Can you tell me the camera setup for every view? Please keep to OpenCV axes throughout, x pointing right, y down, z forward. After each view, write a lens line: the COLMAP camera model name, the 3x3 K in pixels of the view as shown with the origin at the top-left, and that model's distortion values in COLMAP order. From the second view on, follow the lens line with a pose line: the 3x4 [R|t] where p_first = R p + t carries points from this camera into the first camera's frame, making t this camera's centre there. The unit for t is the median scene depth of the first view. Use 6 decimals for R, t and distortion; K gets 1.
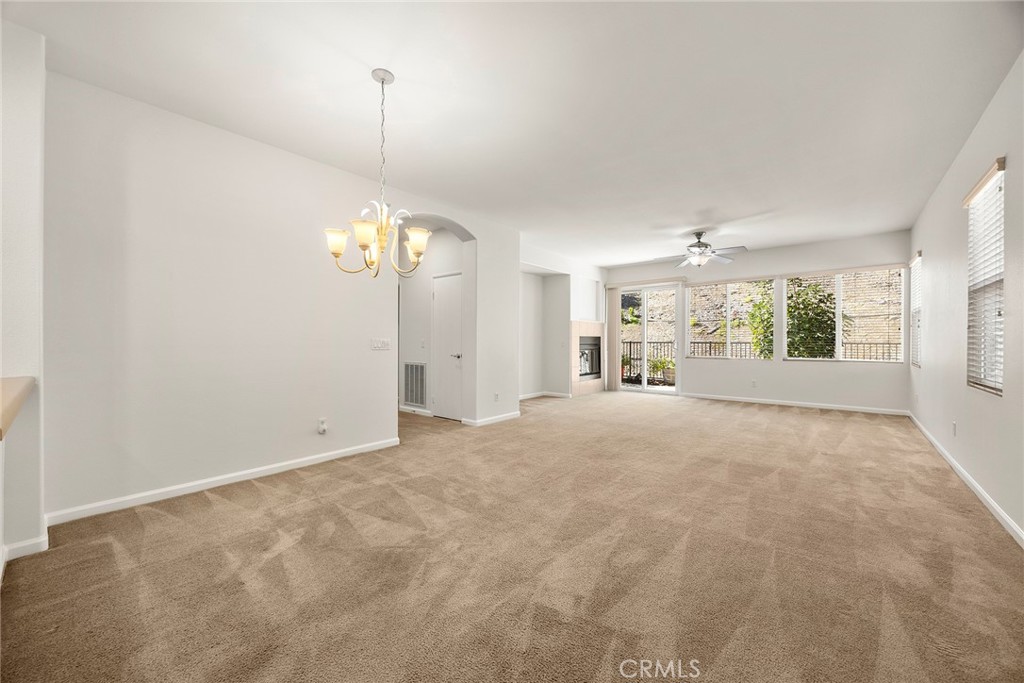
lens RADIAL K [[392.6, 0, 512.0], [0, 392.6, 341.5], [0, 0, 1]] dist [0.001002, 0.000154]
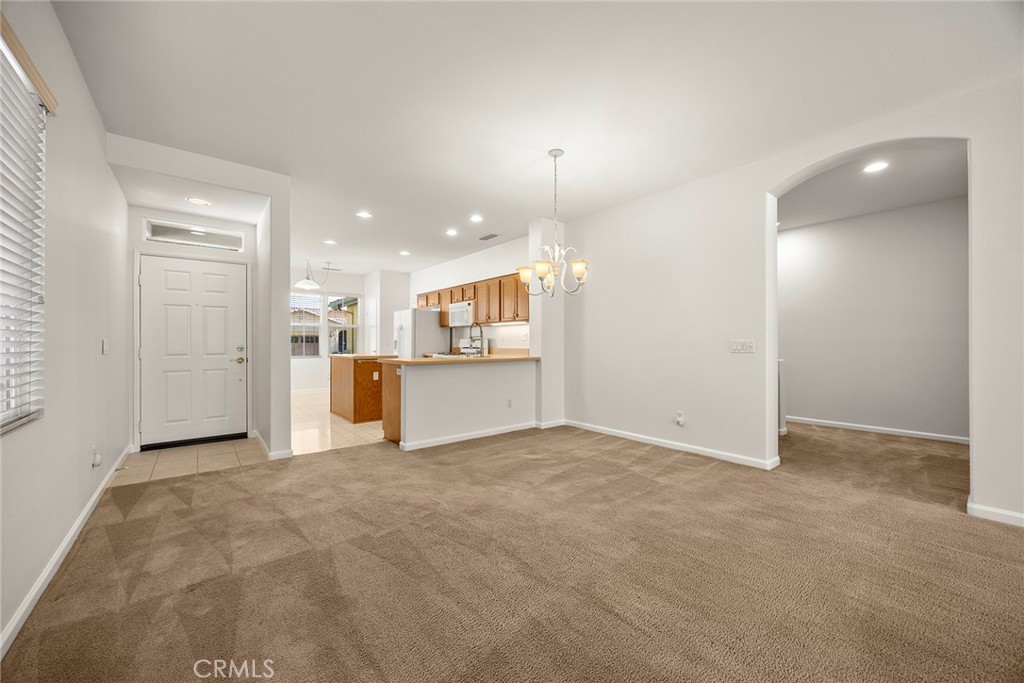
lens RADIAL K [[388.2, 0, 511.8], [0, 388.2, 342.9], [0, 0, 1]] dist [-0.001064, -0.000148]
pose [[-0.184537, 0.000869, -0.982825, 0.850973], [0.000848, 0.999999, 0.000725, -0.002161], [0.982825, -0.000699, -0.184538, 0.892314]]
